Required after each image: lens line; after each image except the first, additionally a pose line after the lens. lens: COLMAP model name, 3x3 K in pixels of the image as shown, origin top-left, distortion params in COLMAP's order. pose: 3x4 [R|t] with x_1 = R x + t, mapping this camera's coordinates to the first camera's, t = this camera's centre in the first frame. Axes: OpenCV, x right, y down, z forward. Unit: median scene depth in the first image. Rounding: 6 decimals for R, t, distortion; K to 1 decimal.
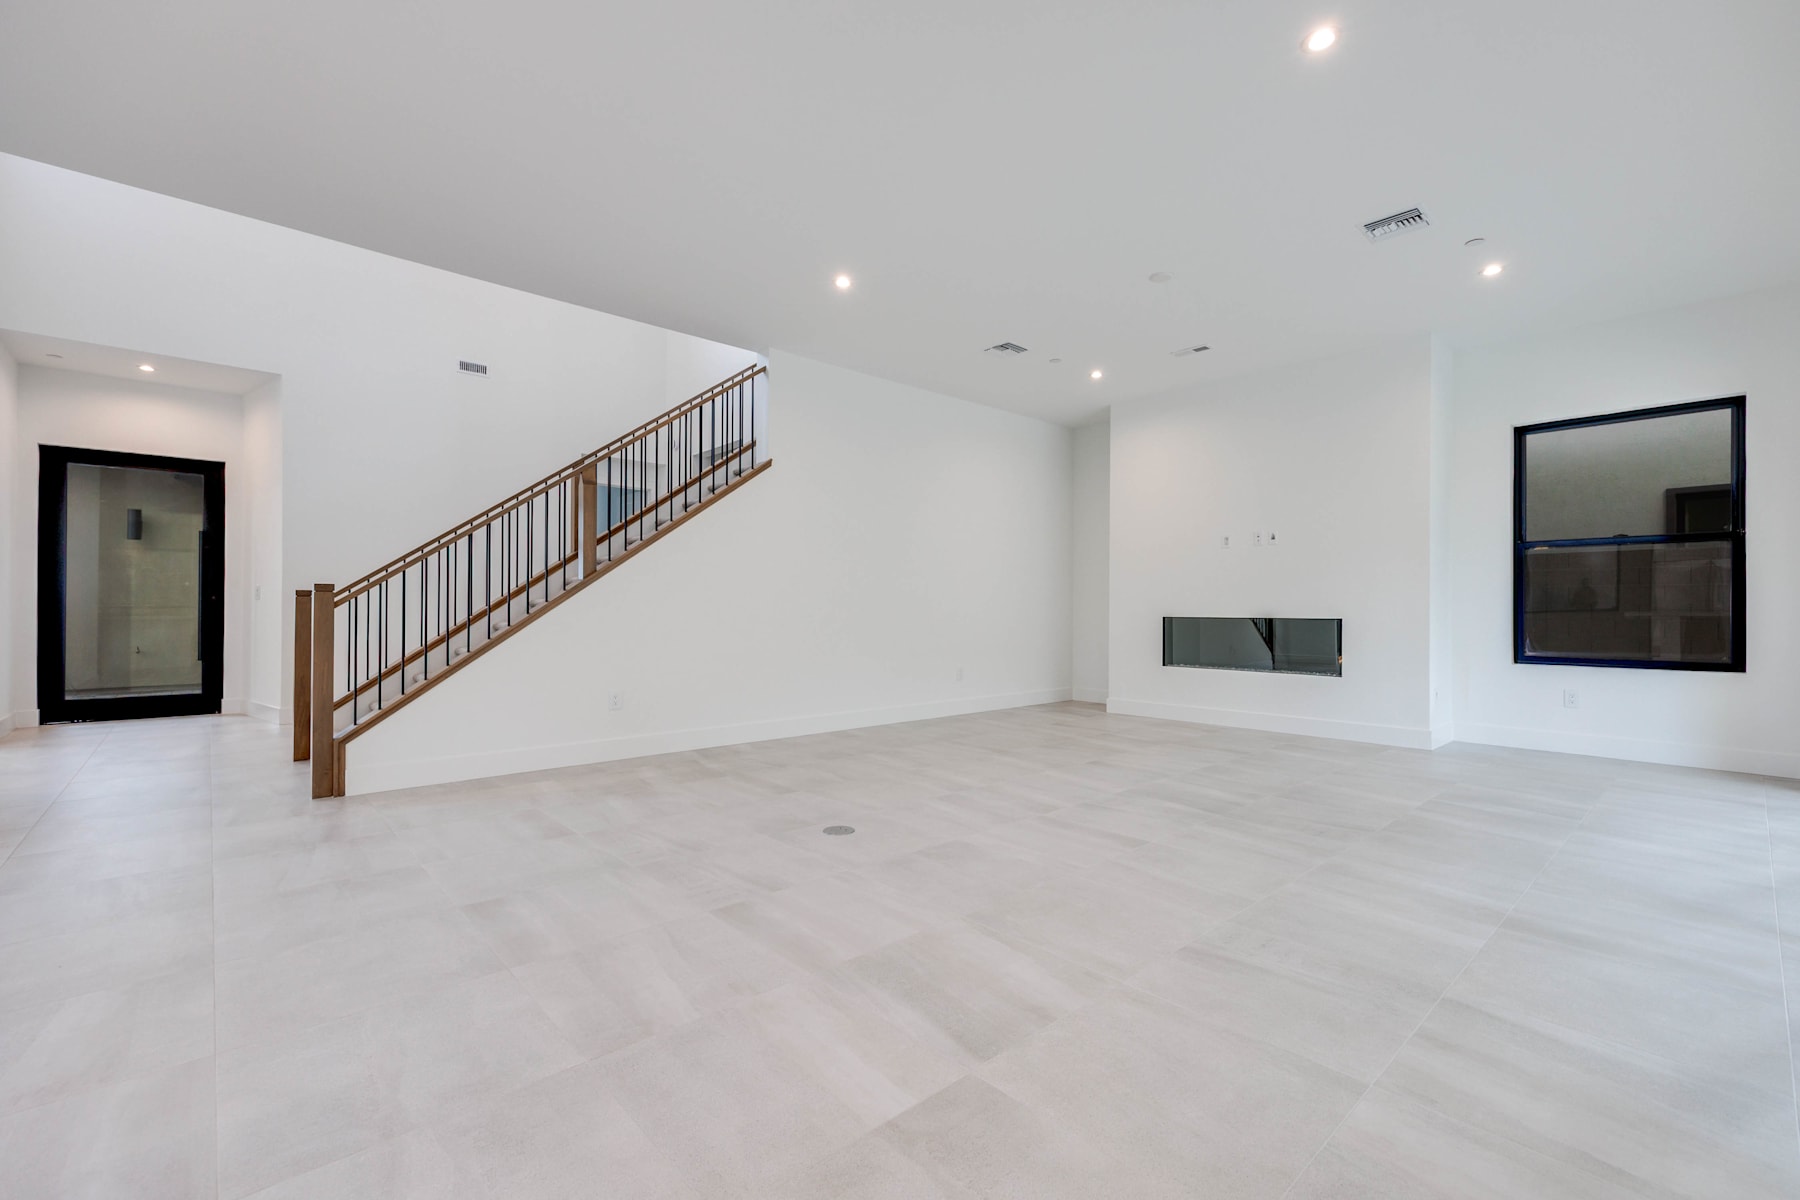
lens RADIAL K [[771.4, 0, 915.4], [0, 771.4, 605.4], [0, 0, 1]] dist [-0.001233, -0.000040]
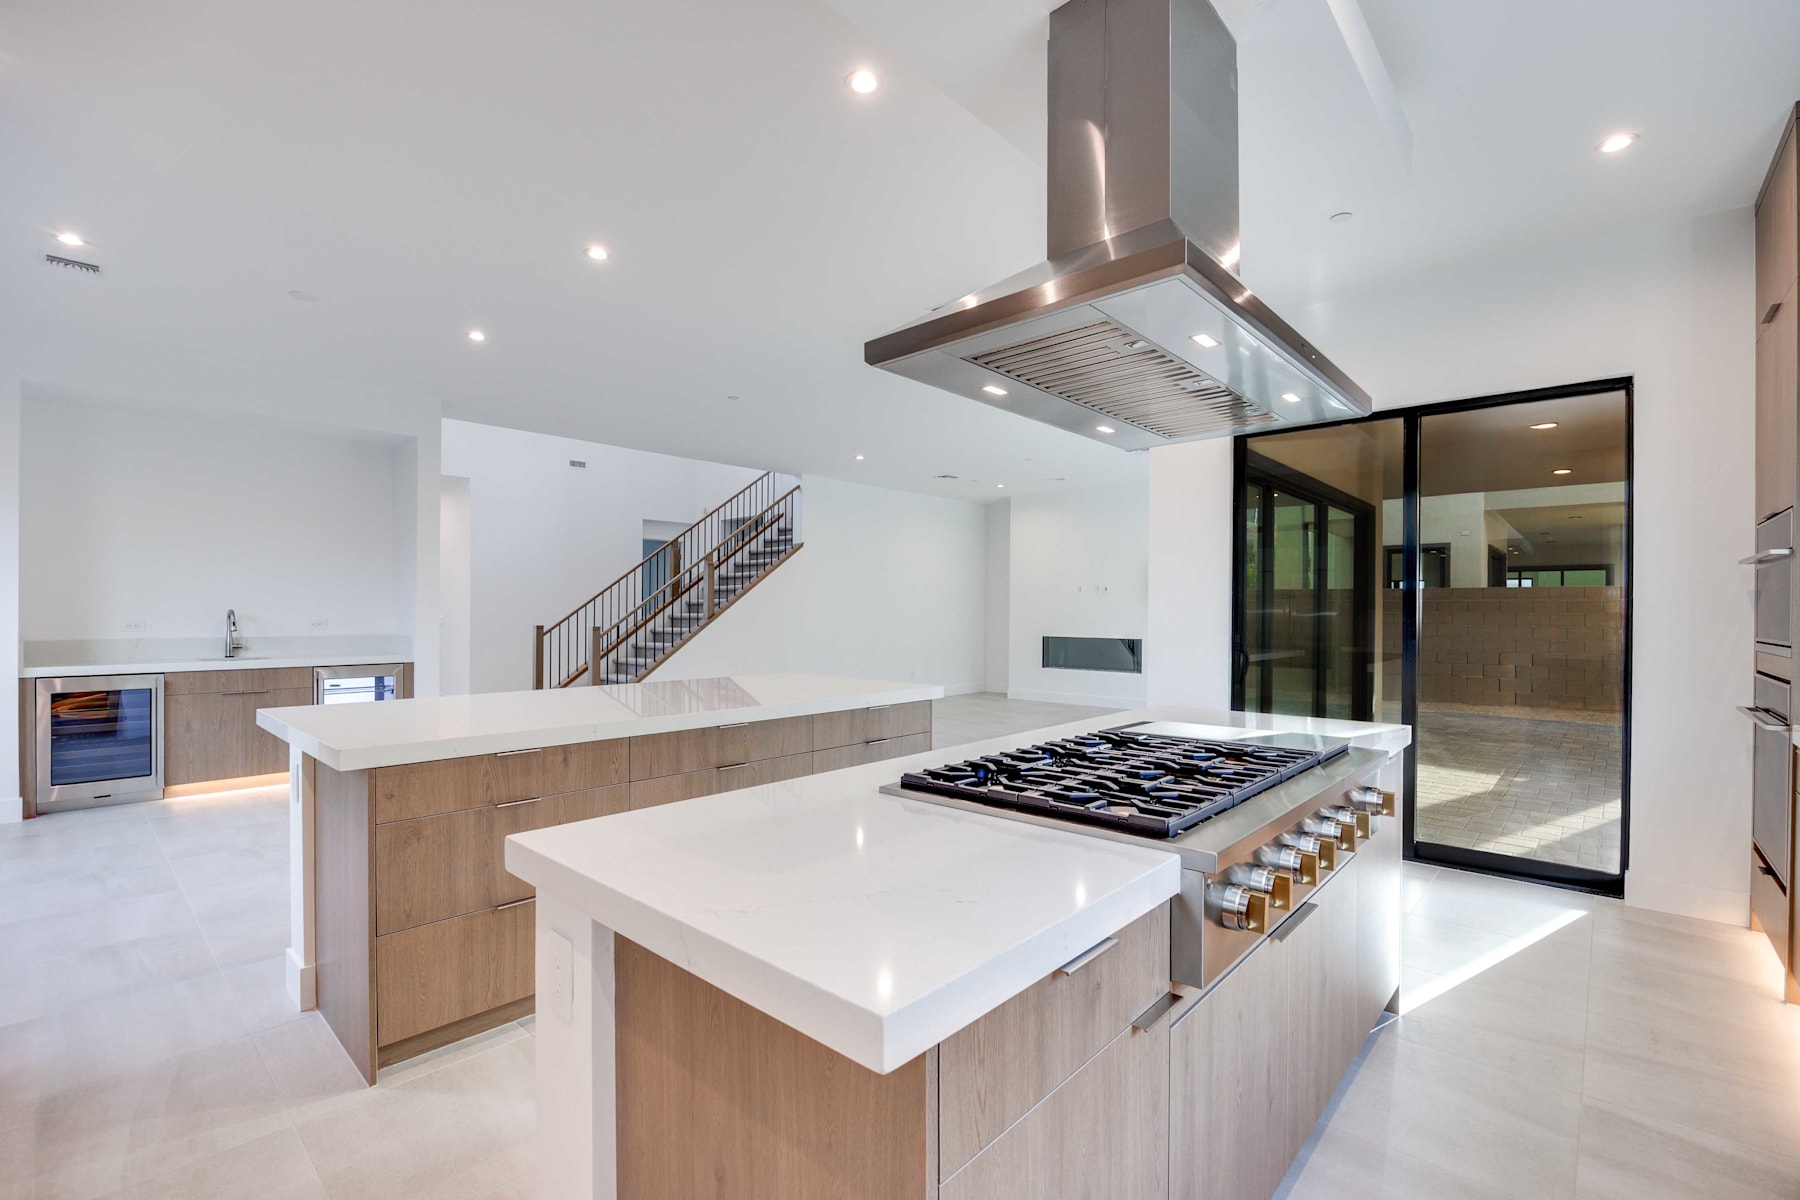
lens RADIAL K [[812.5, 0, 900.0], [0, 812.5, 600.0], [0, 0, 1]] dist [-0.014215, 0.000004]
pose [[0.995863, 0.002421, 0.090838, -0.115475], [-0.001808, 0.999975, -0.006832, -0.046545], [-0.090853, 0.006640, 0.995842, -0.605444]]
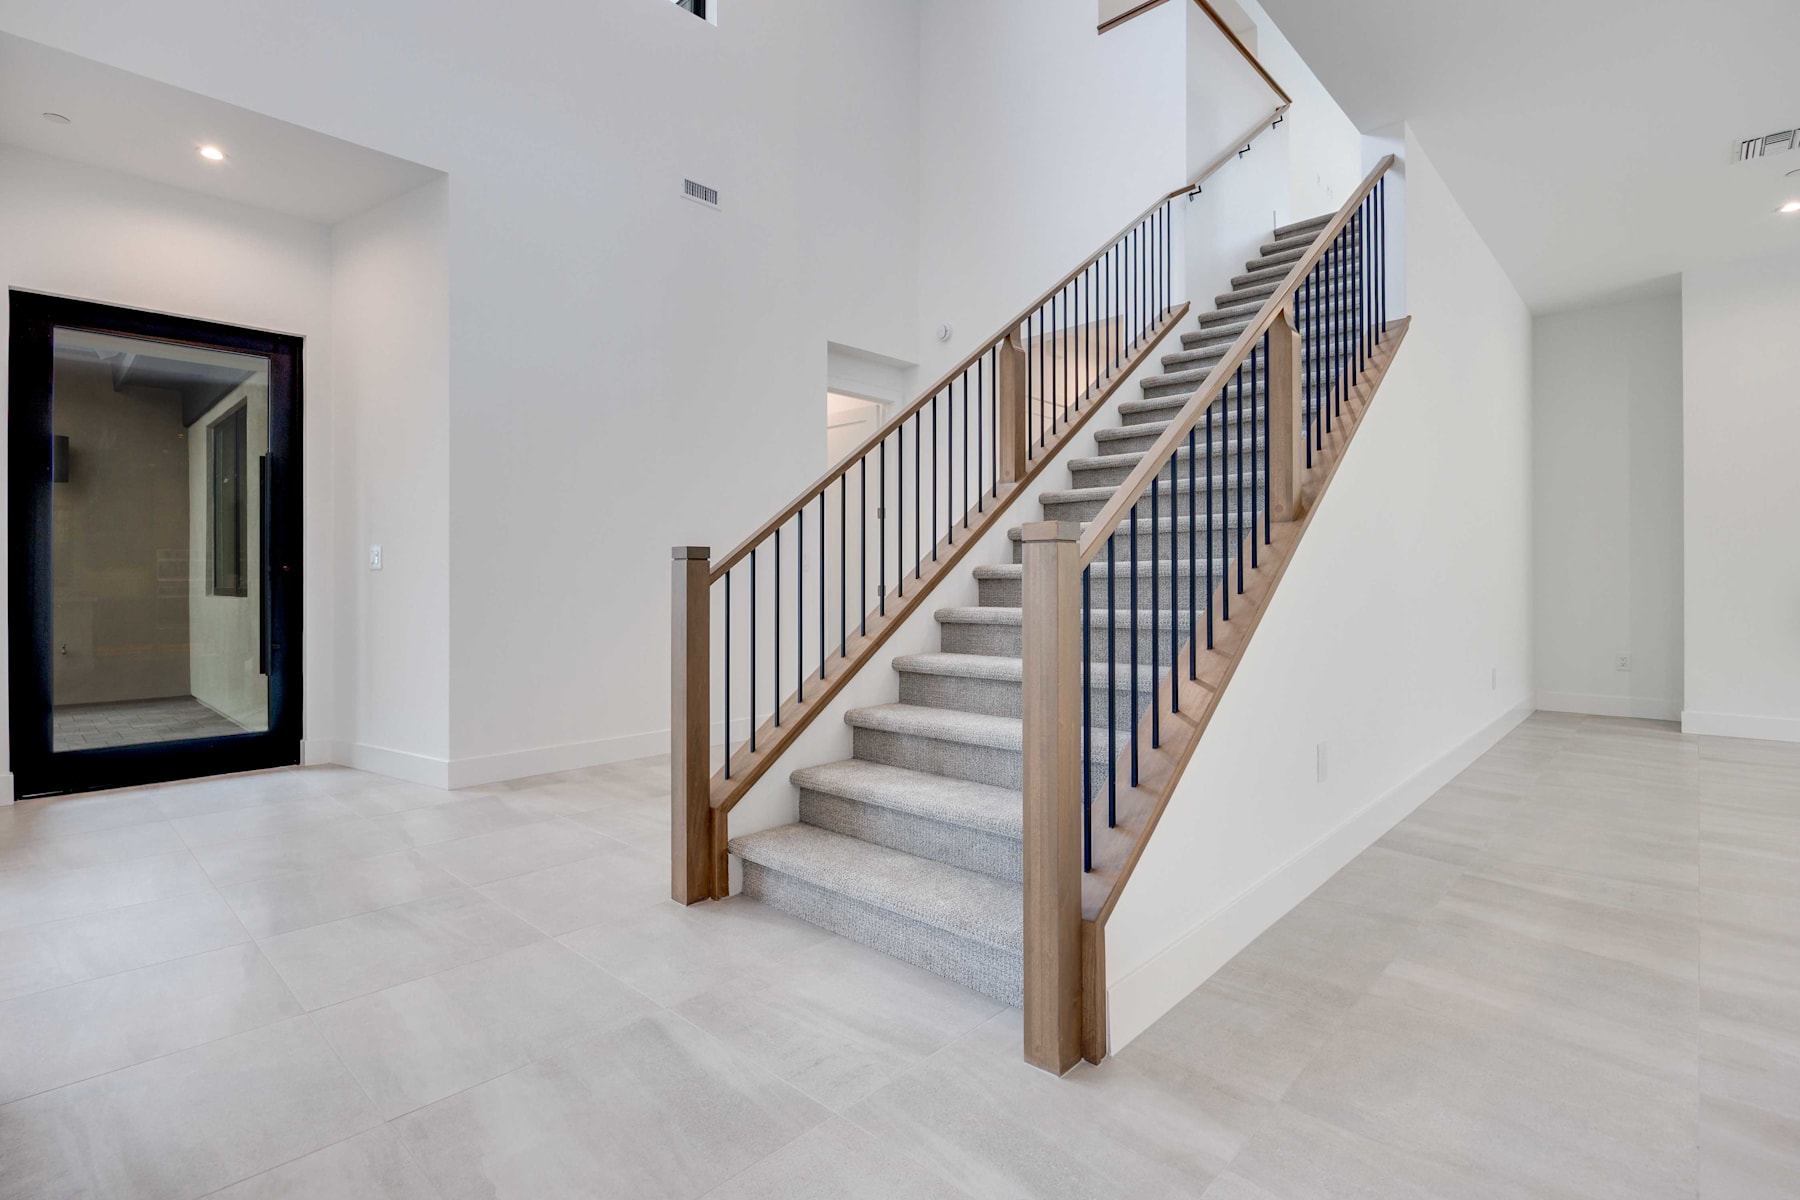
lens RADIAL K [[861.1, 0, 892.5], [0, 861.1, 599.7], [0, 0, 1]] dist [-0.005329, -0.000182]
pose [[0.997617, -0.008383, 0.068477, -0.501640], [0.006582, 0.999628, 0.026480, -0.001051], [-0.068674, -0.025966, 0.997301, 0.317907]]
